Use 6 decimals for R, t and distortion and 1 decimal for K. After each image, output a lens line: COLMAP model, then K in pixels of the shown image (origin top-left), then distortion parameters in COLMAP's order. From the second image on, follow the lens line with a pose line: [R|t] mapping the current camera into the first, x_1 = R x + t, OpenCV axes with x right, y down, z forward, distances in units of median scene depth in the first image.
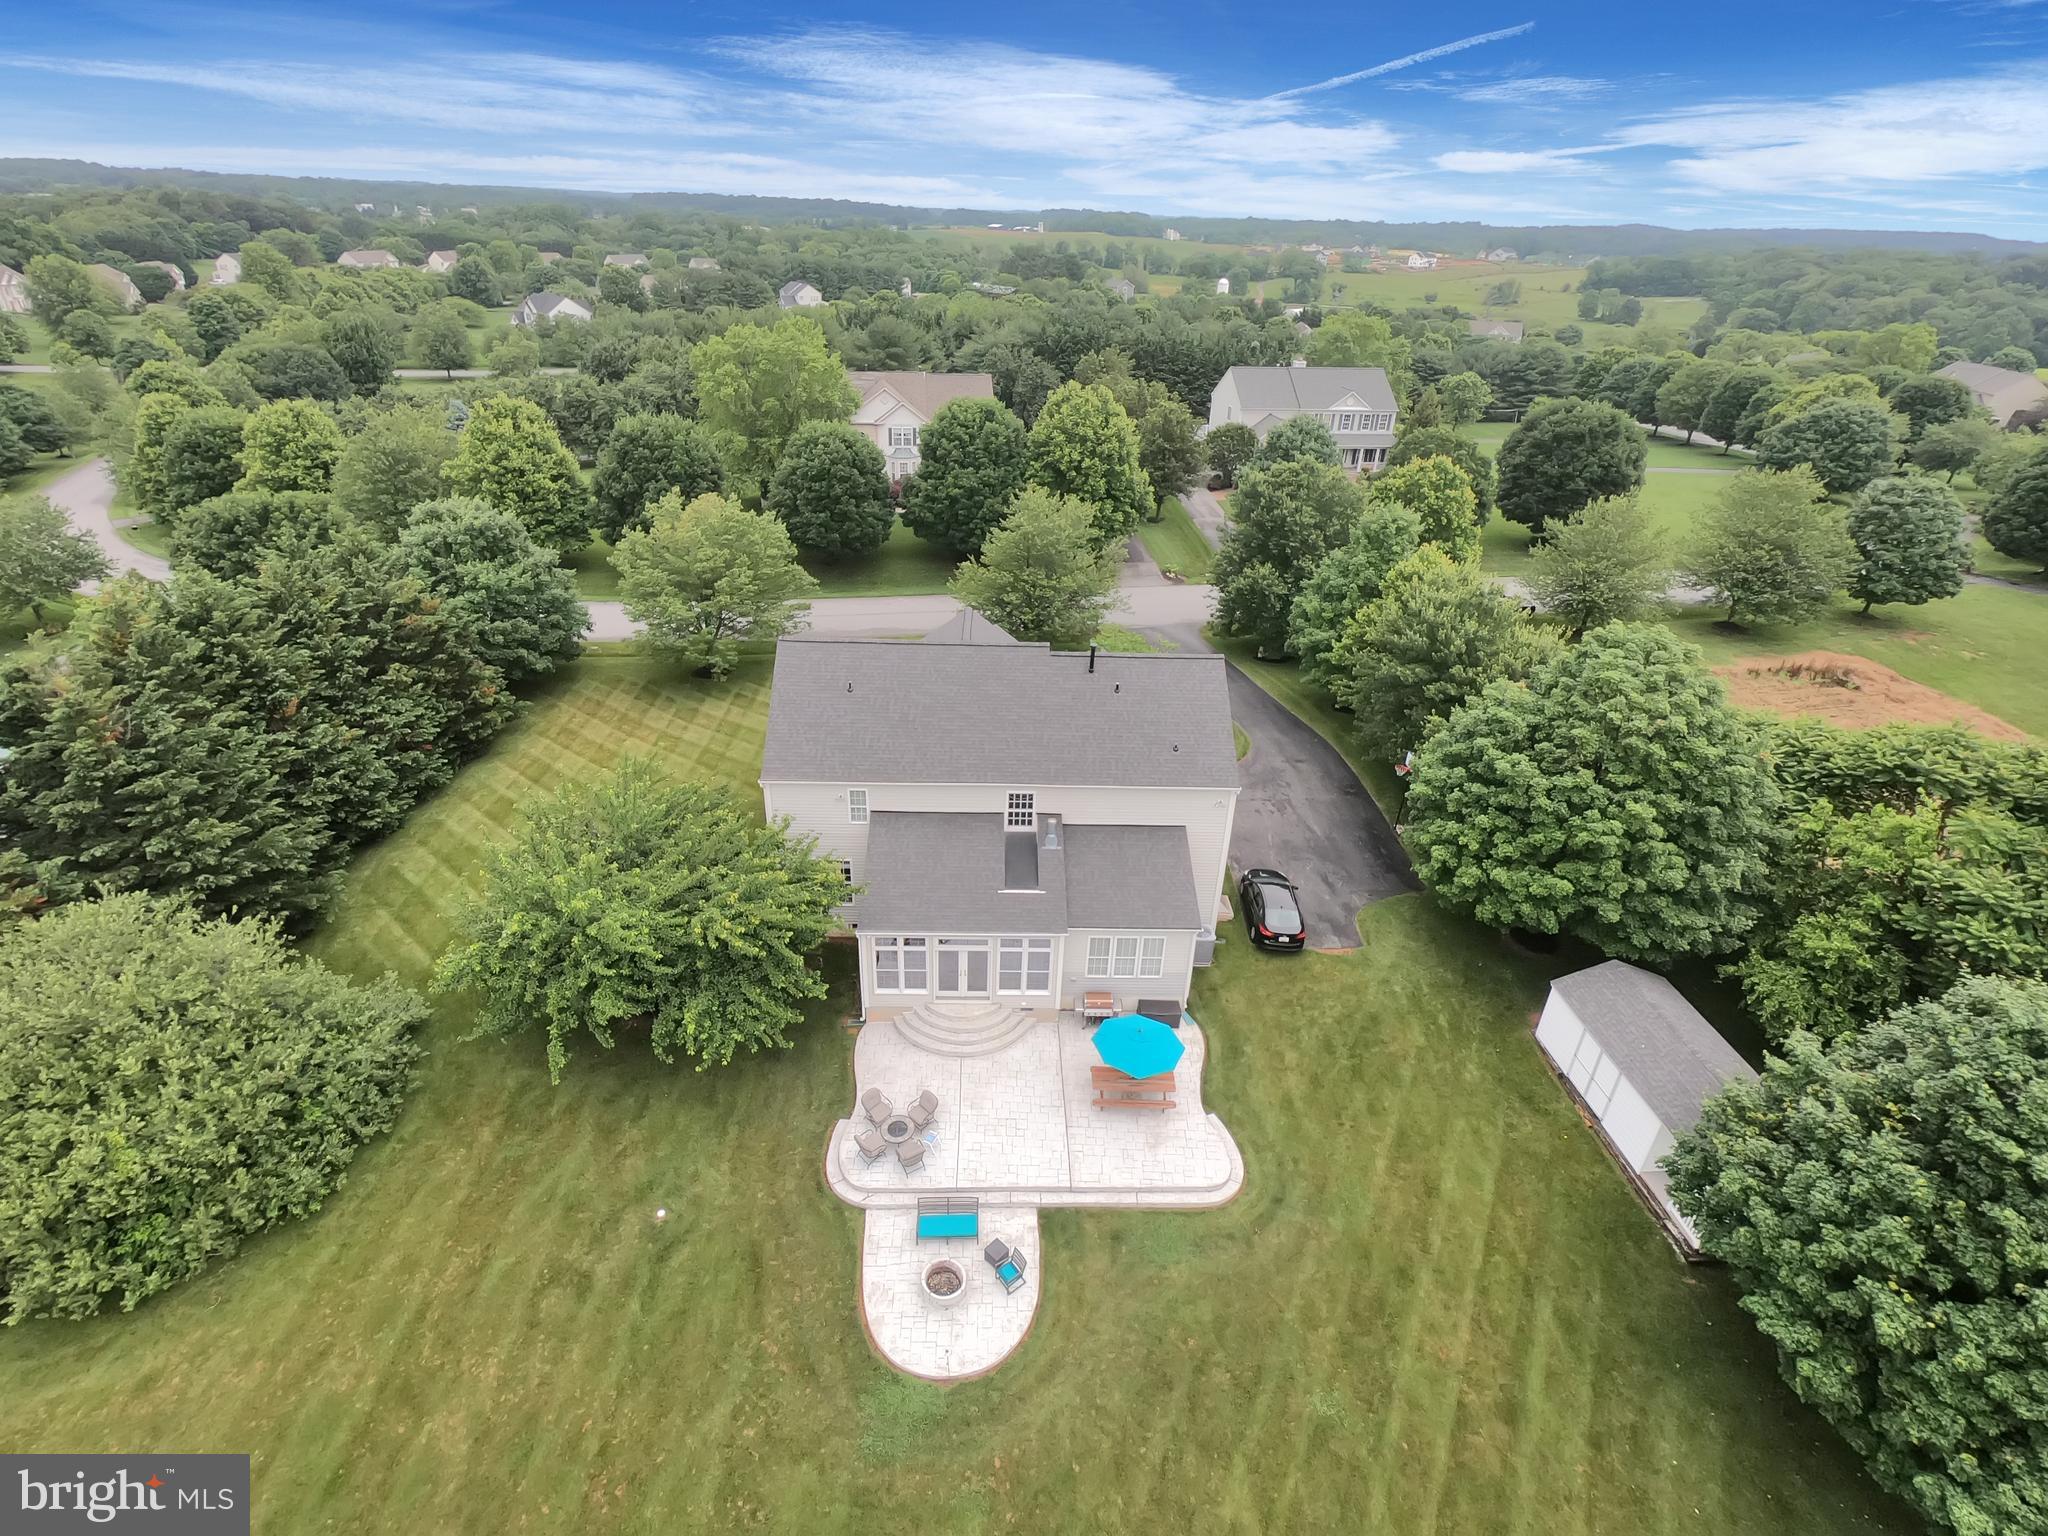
lens RADIAL K [[1030.5, 0, 1024.0], [0, 1030.5, 768.0], [0, 0, 1]] dist [0.002523, 0.000522]
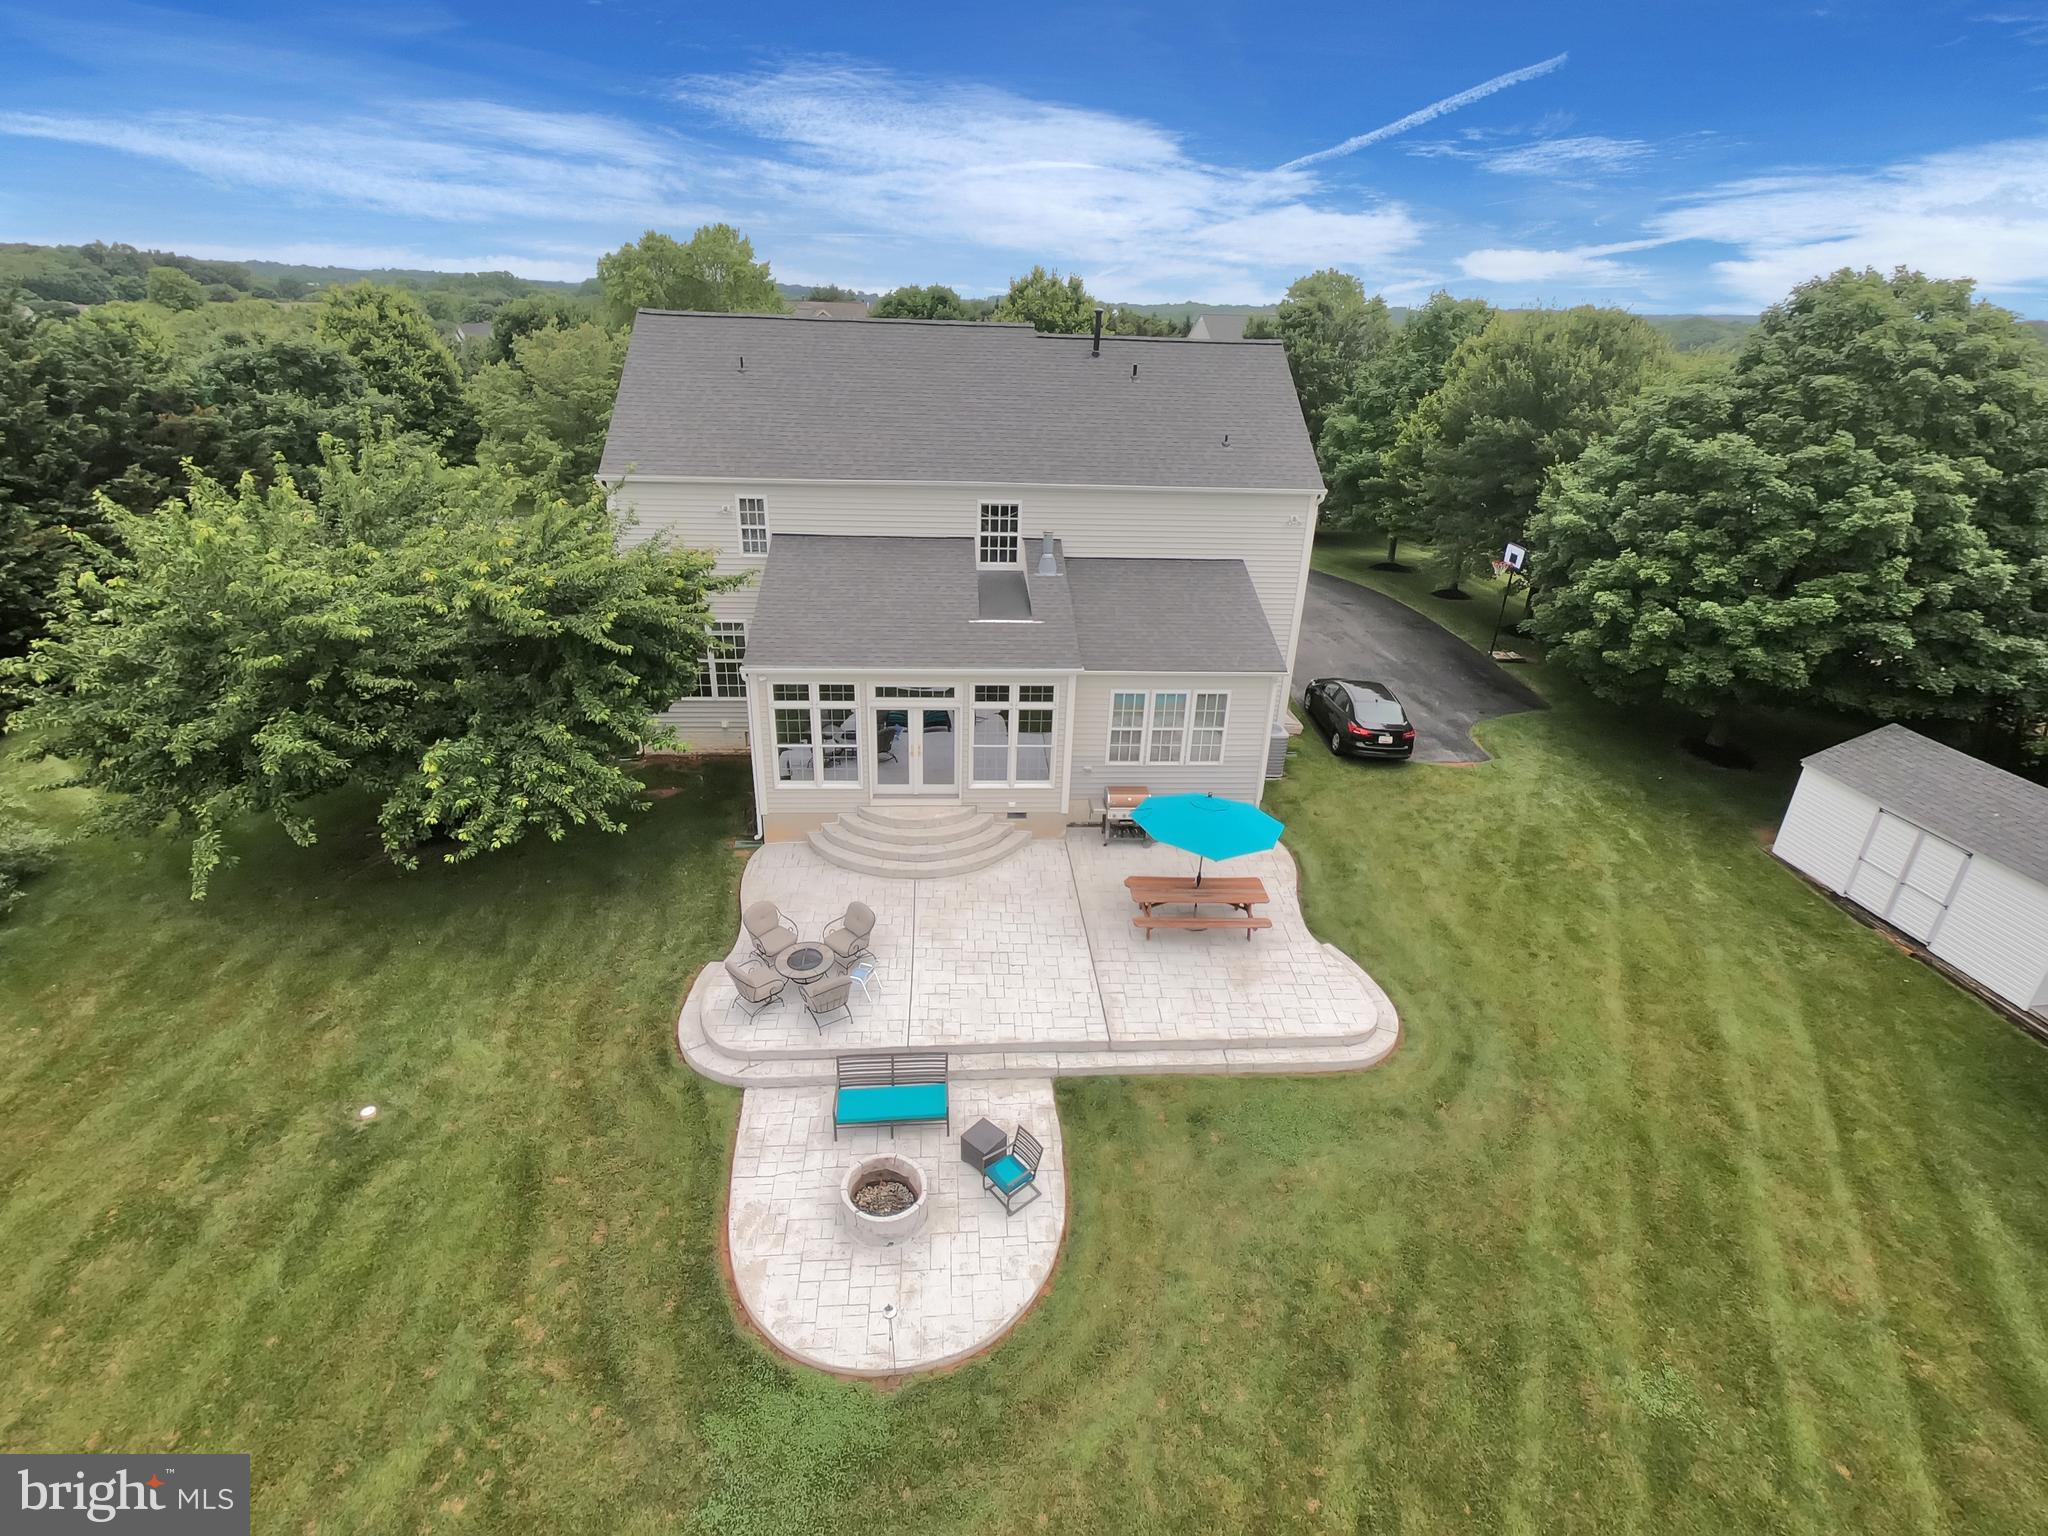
lens RADIAL K [[1030.5, 0, 1024.0], [0, 1030.5, 768.0], [0, 0, 1]] dist [0.002523, 0.000522]
pose [[0.998914, -0.019725, 0.042204, -0.019827], [0.022689, 0.997222, -0.070954, 0.254940], [-0.040687, 0.071834, 0.996586, 0.366301]]
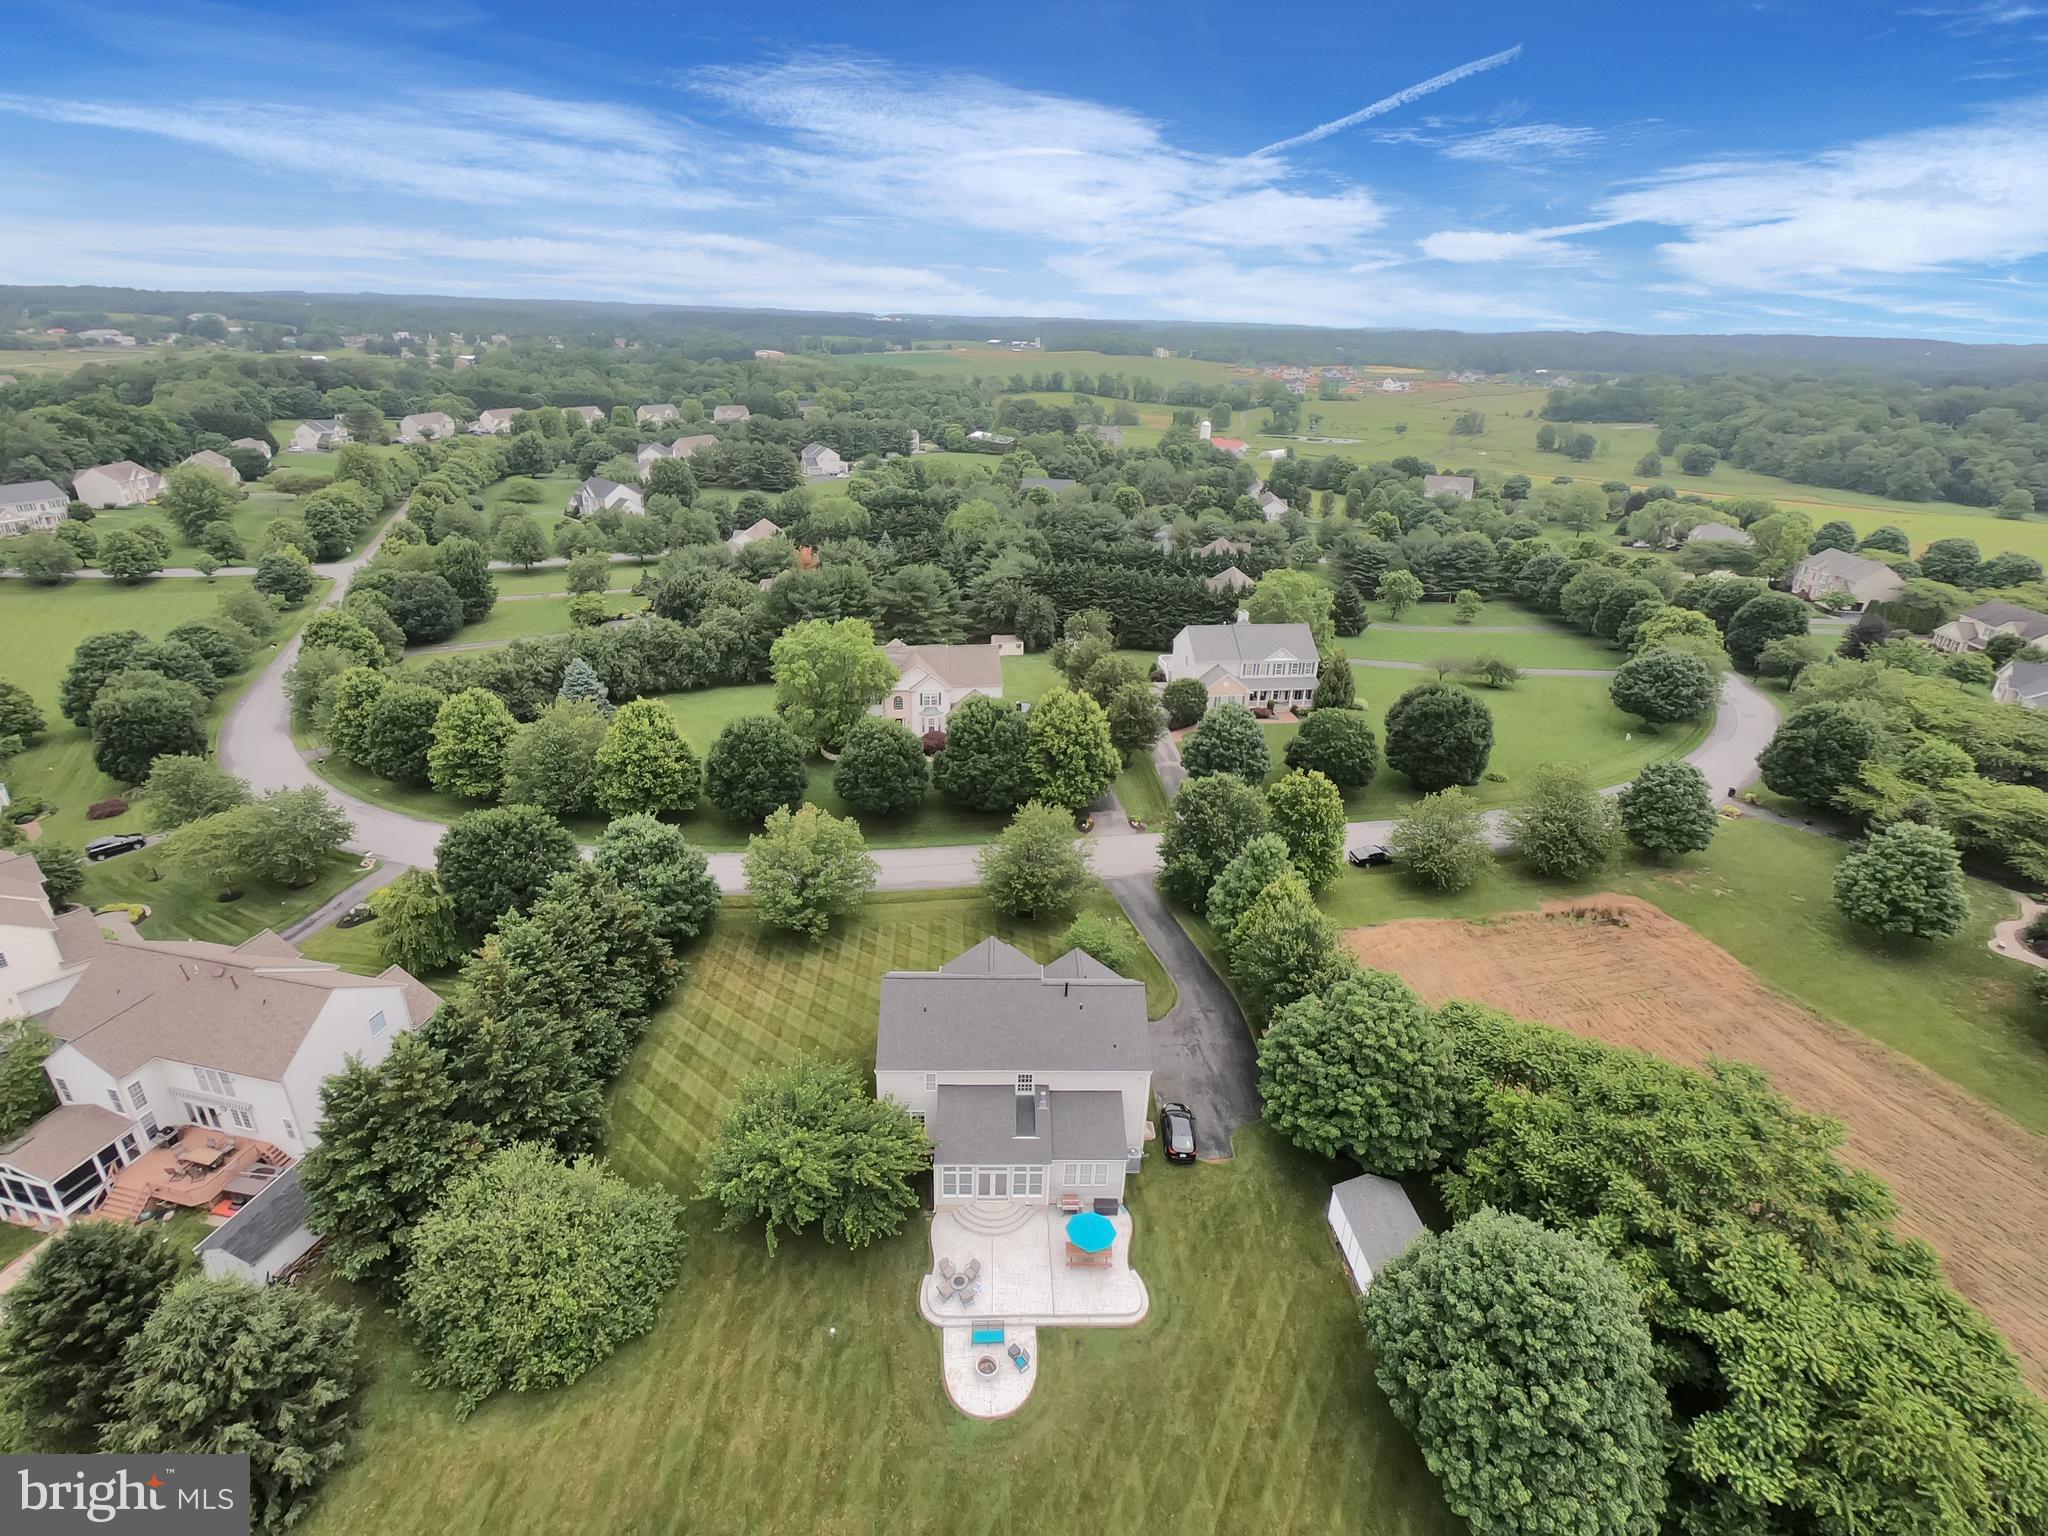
lens RADIAL K [[1030.5, 0, 1024.0], [0, 1030.5, 768.0], [0, 0, 1]] dist [0.002523, 0.000522]
pose [[0.999982, -0.005949, -0.000340, -0.001115], [0.005903, 0.996797, -0.079753, -0.366594], [0.000813, 0.079750, 0.996815, -0.799639]]
